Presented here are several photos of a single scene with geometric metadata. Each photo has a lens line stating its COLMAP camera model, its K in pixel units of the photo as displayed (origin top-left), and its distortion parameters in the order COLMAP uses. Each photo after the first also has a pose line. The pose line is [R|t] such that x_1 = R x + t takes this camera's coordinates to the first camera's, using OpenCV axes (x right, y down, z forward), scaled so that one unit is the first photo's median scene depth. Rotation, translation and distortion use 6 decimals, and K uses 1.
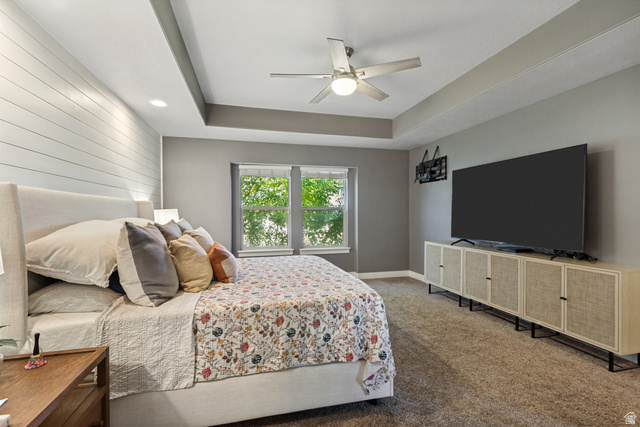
lens RADIAL K [[294.3, 0, 317.1], [0, 294.3, 217.9], [0, 0, 1]] dist [0.005331, -0.002348]
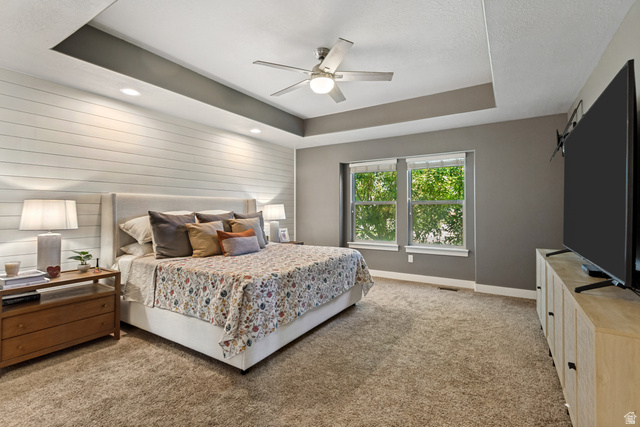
lens RADIAL K [[294.3, 0, 316.5], [0, 294.3, 207.7], [0, 0, 1]] dist [0.005331, -0.002348]
pose [[0.687320, -0.004342, -0.726342, 1.311986], [-0.011421, 0.999794, -0.016784, 0.010473], [0.726265, 0.019831, 0.687129, 0.448662]]
